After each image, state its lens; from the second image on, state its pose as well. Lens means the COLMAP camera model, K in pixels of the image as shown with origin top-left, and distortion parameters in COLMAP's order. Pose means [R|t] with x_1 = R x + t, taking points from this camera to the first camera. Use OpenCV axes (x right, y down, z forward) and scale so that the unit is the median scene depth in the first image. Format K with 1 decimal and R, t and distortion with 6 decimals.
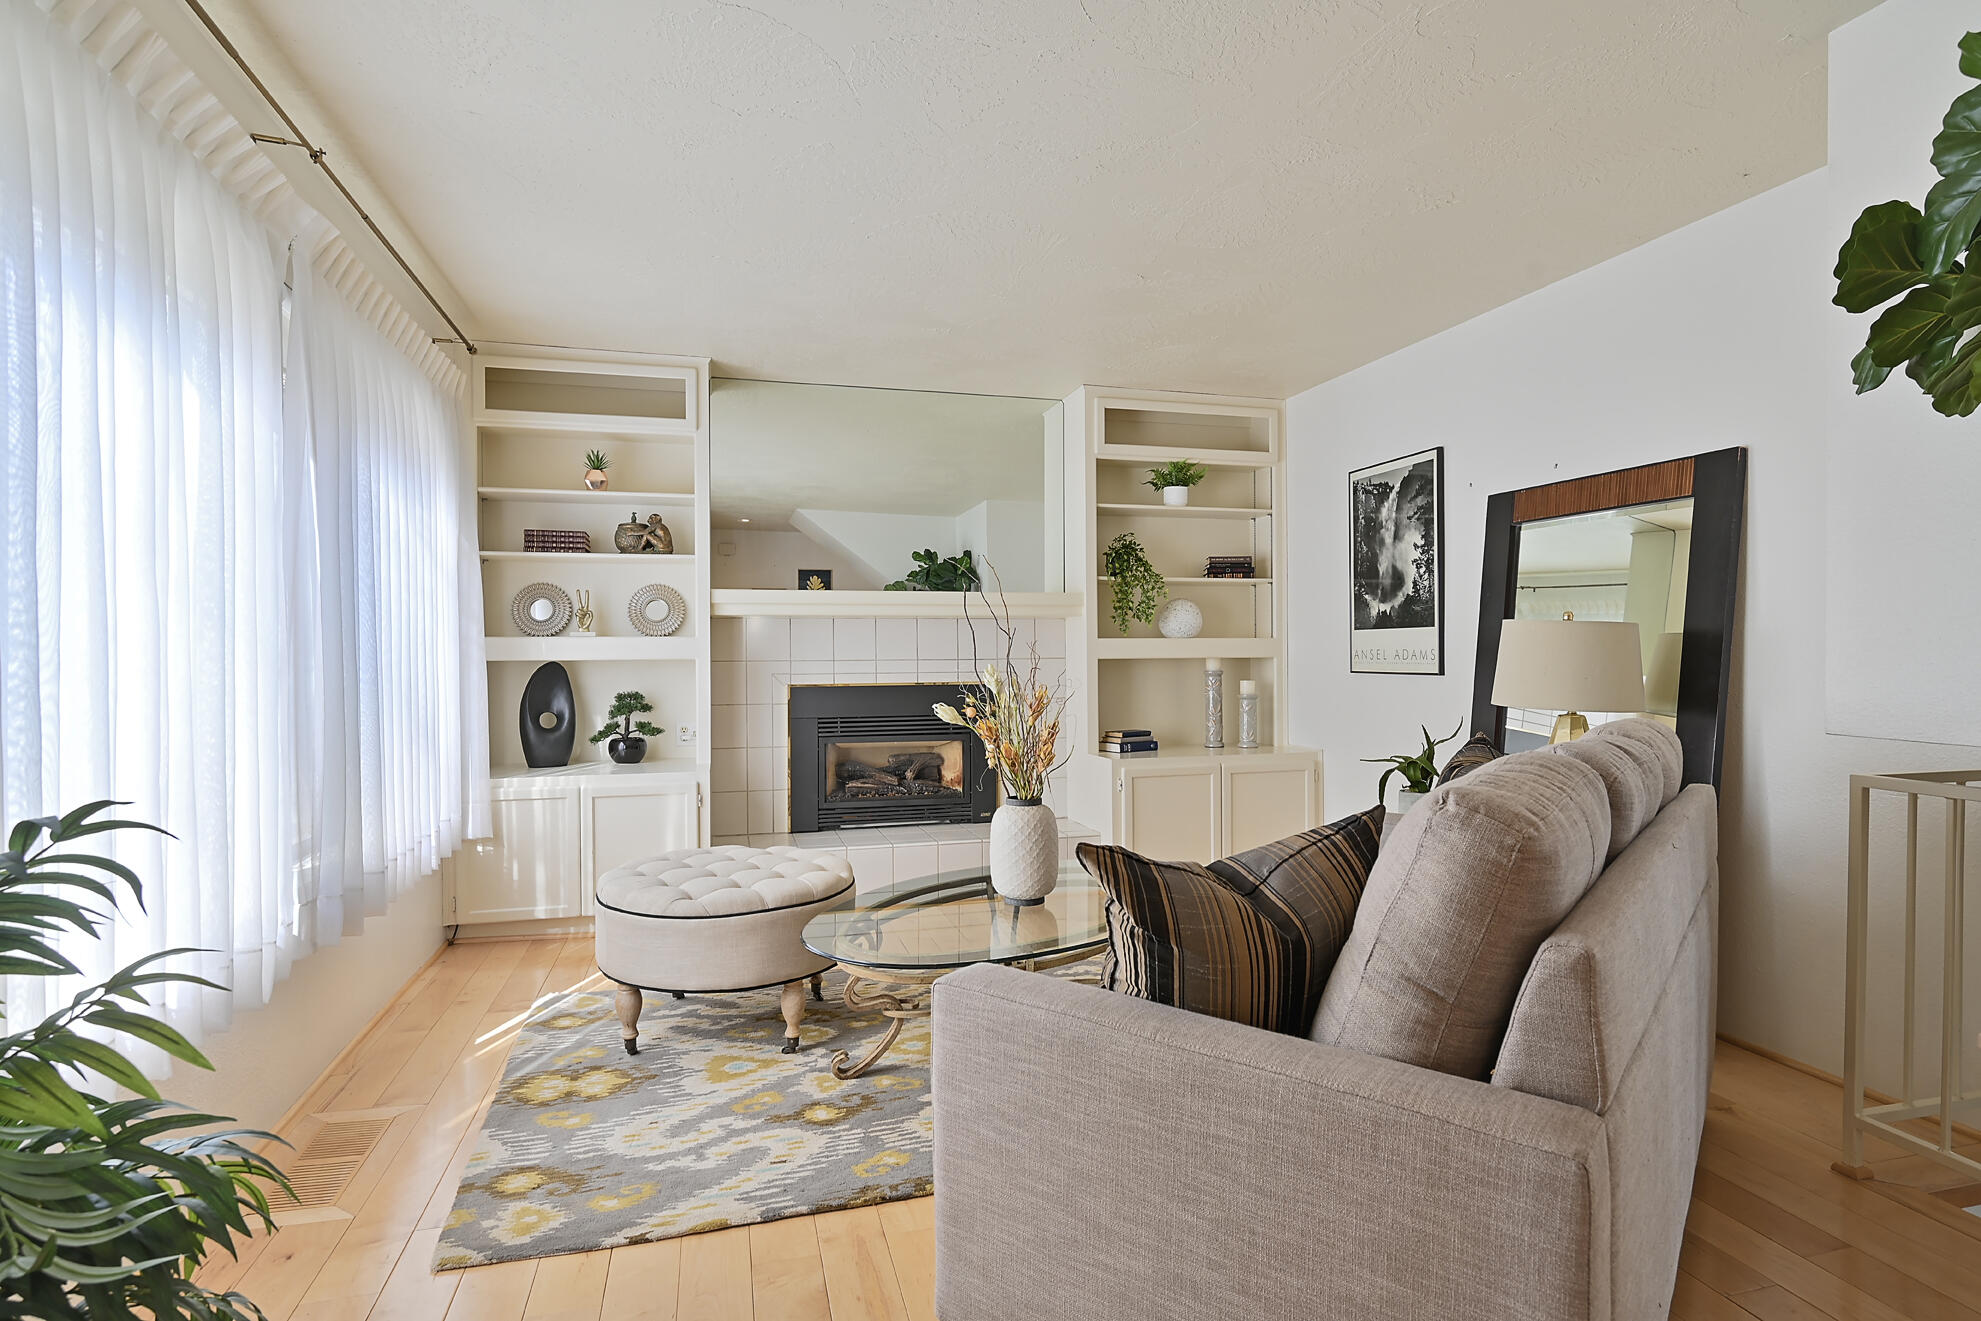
lens RADIAL K [[987.7, 0, 990.5], [0, 987.7, 660.5], [0, 0, 1]] dist [-0.011956, 0.000877]
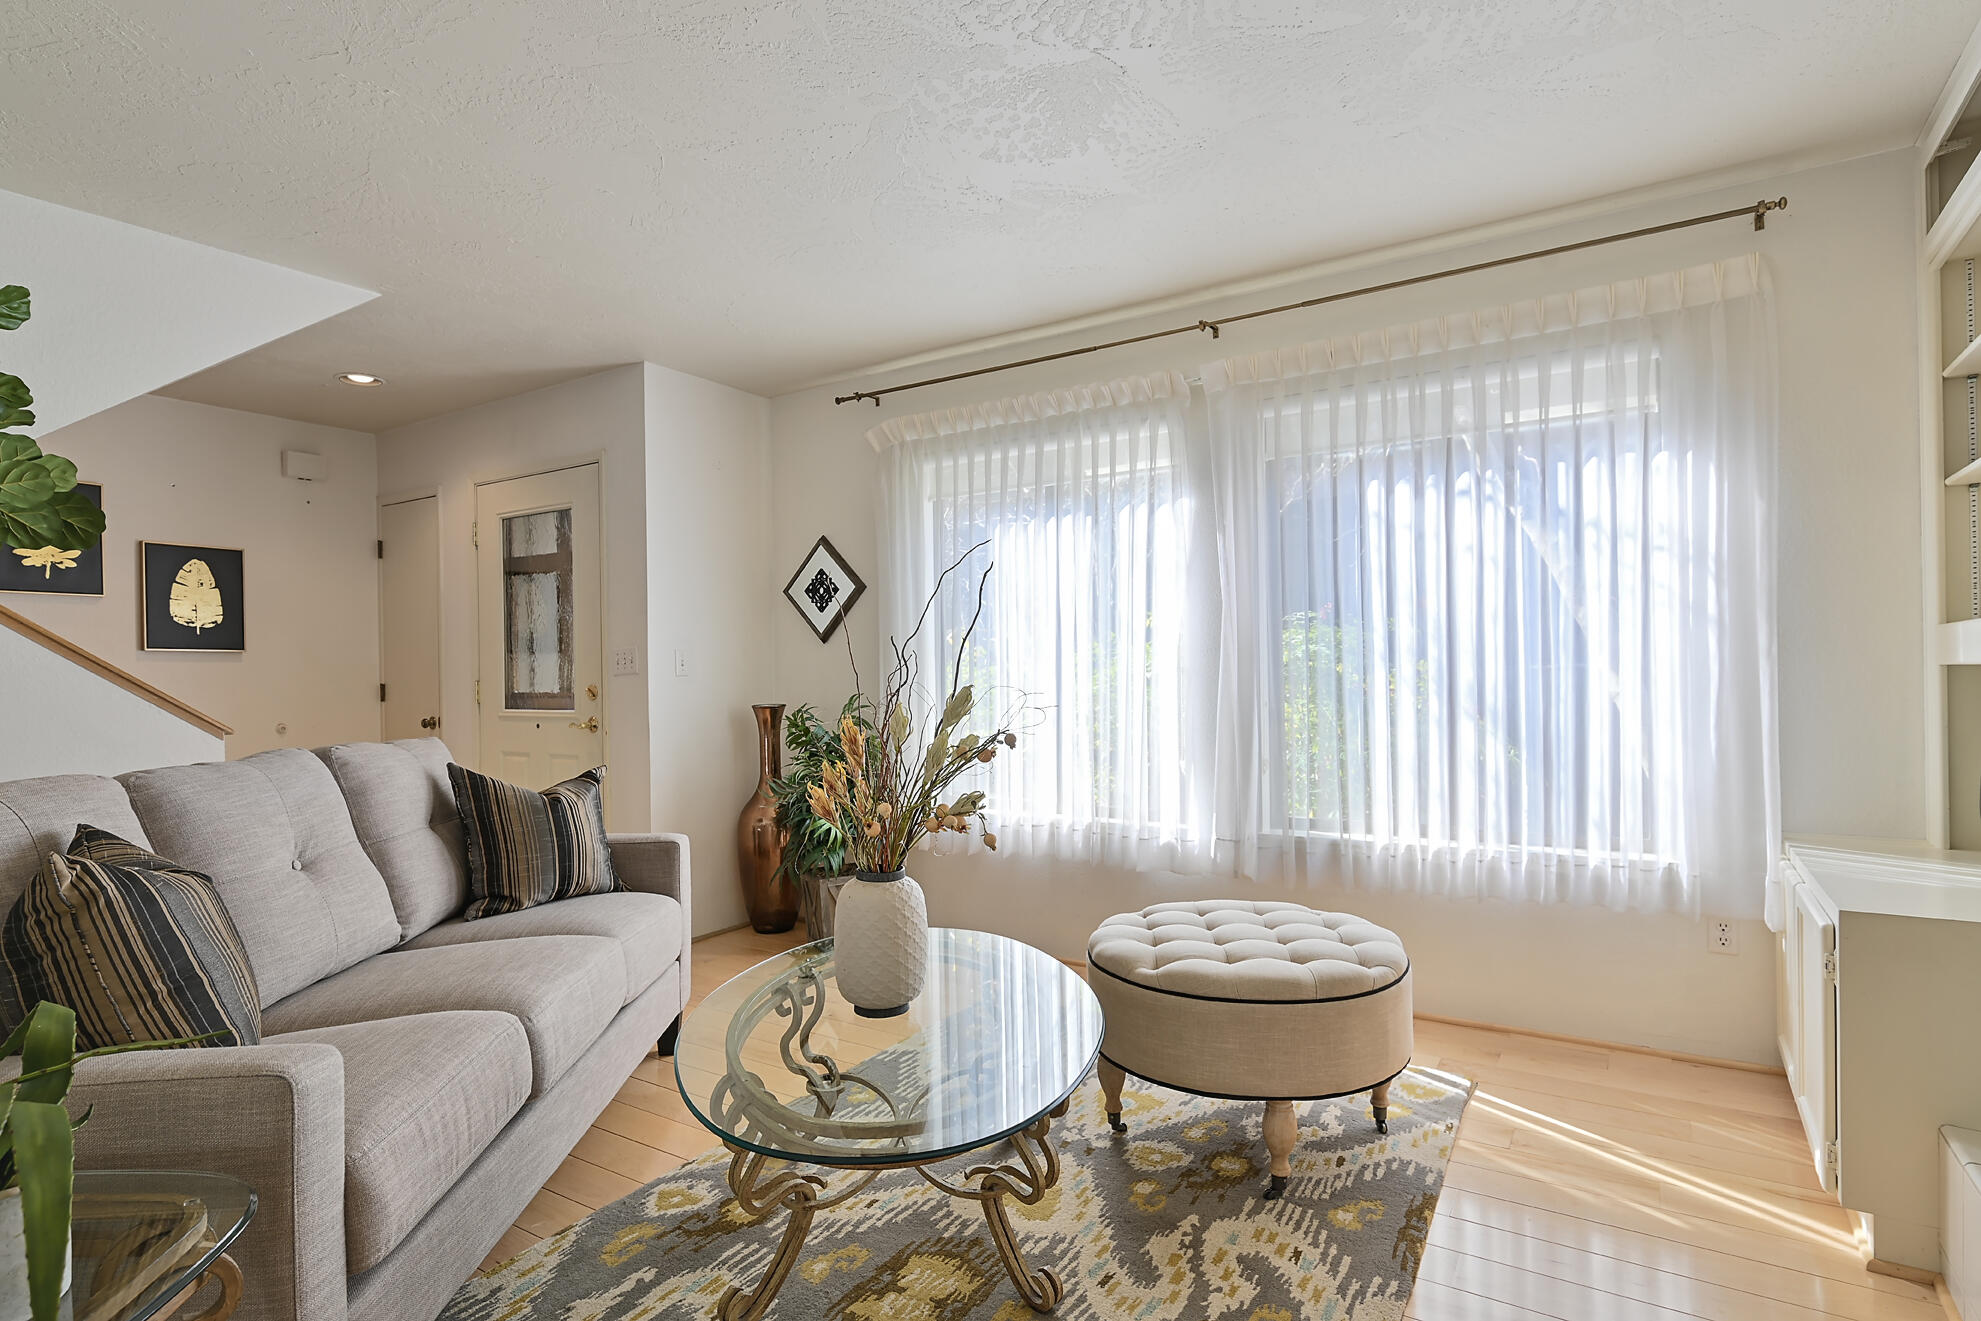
lens RADIAL K [[1010.0, 0, 1005.9], [0, 1010.0, 661.5], [0, 0, 1]] dist [-0.005815, 0.000624]
pose [[-0.737703, 0.004151, -0.675112, 0.339343], [0.006249, 0.999980, -0.000679, -0.007140], [0.675096, -0.004719, -0.737715, 1.168073]]
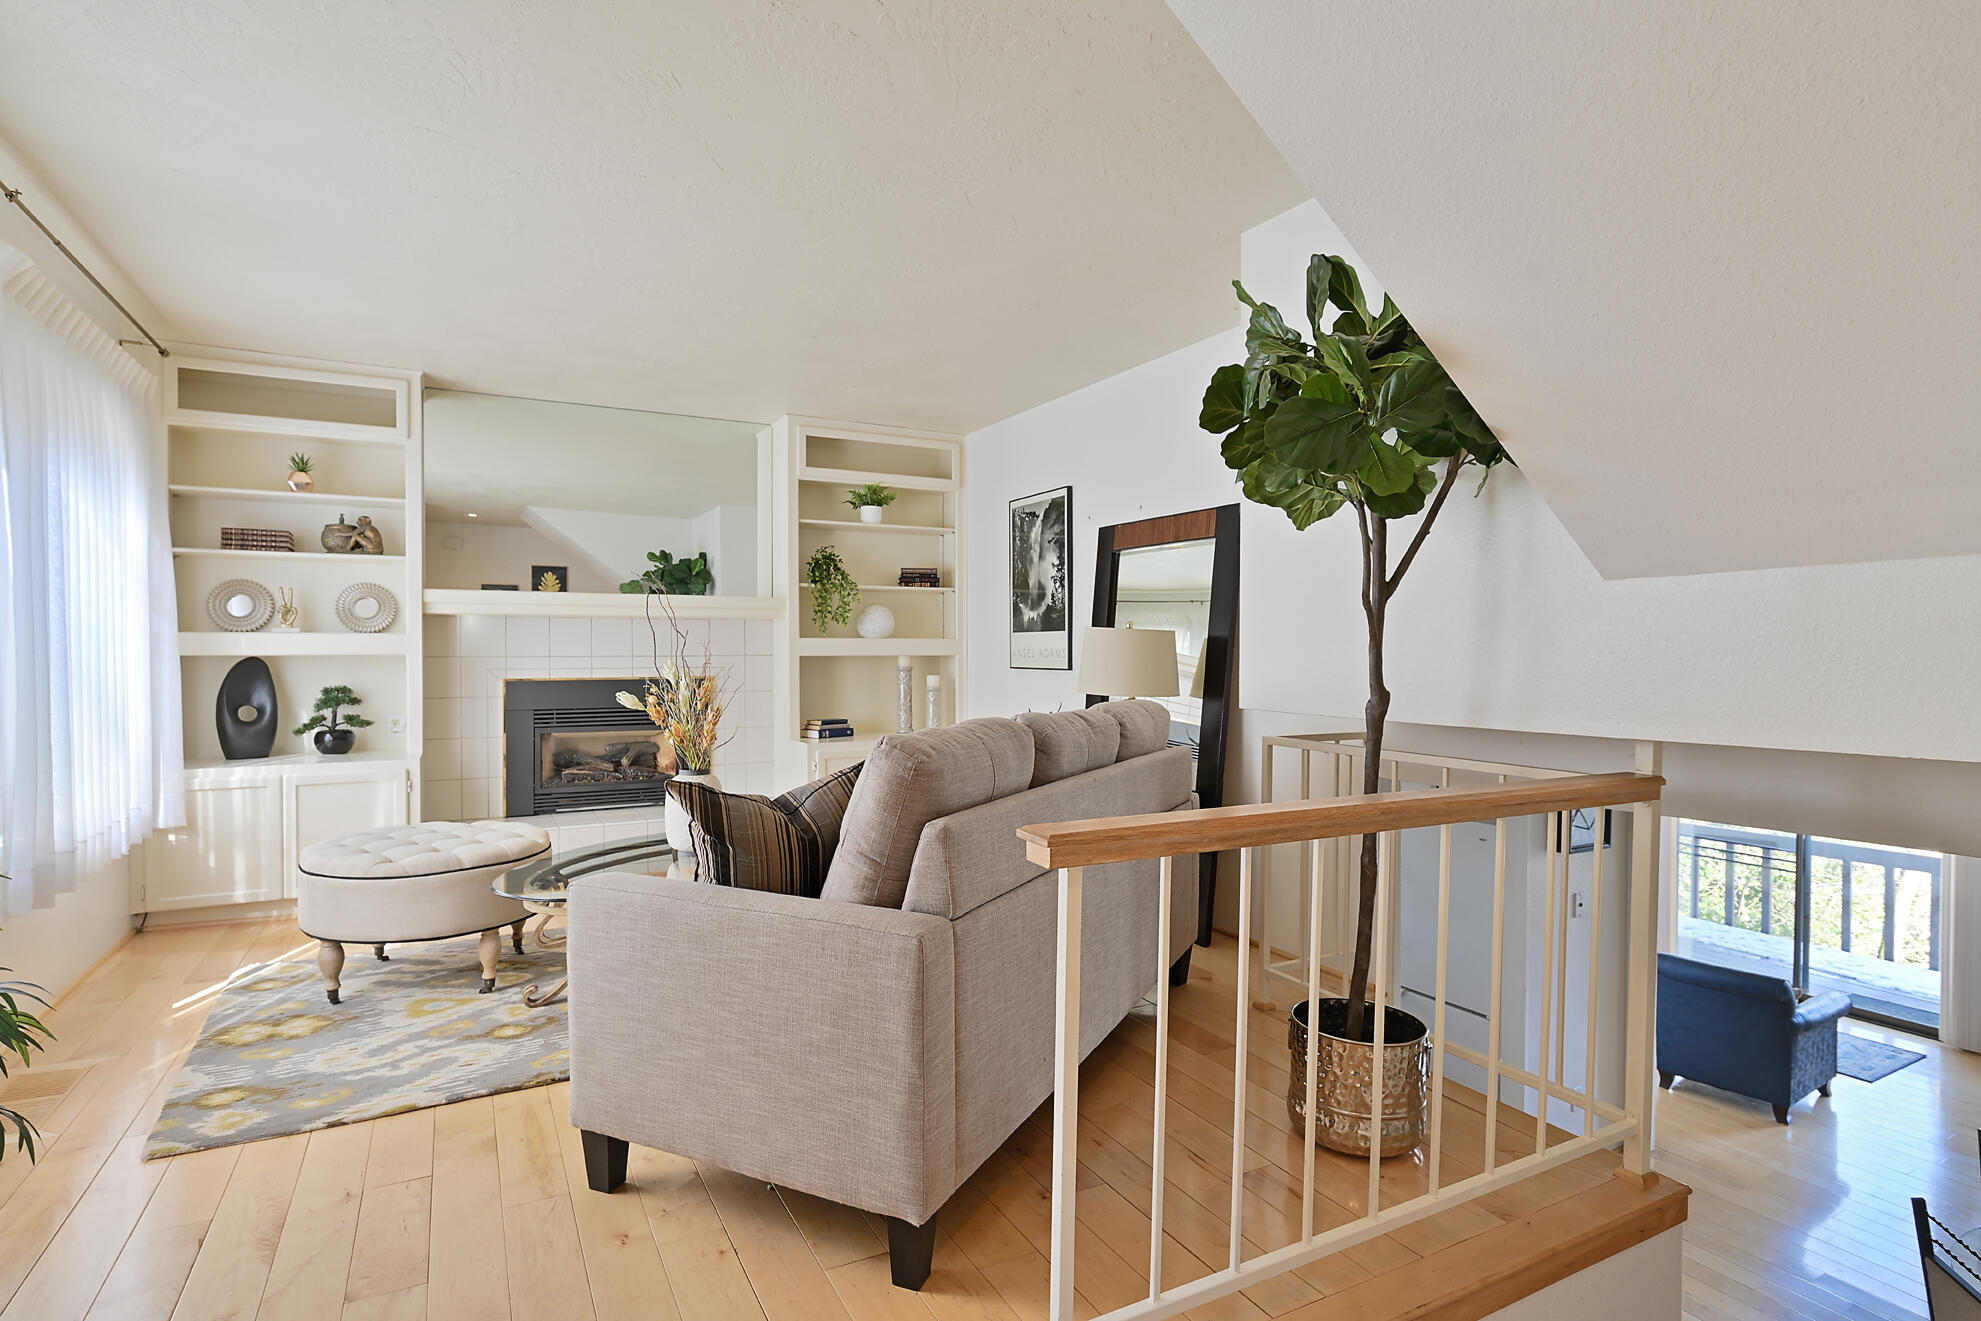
lens RADIAL K [[1010.0, 0, 1005.9], [0, 1010.0, 661.5], [0, 0, 1]] dist [-0.005815, 0.000624]
pose [[0.974080, 0.002683, 0.226189, 0.092509], [-0.003349, 0.999991, 0.002560, 0.001041], [-0.226180, -0.003251, 0.974080, -0.222756]]
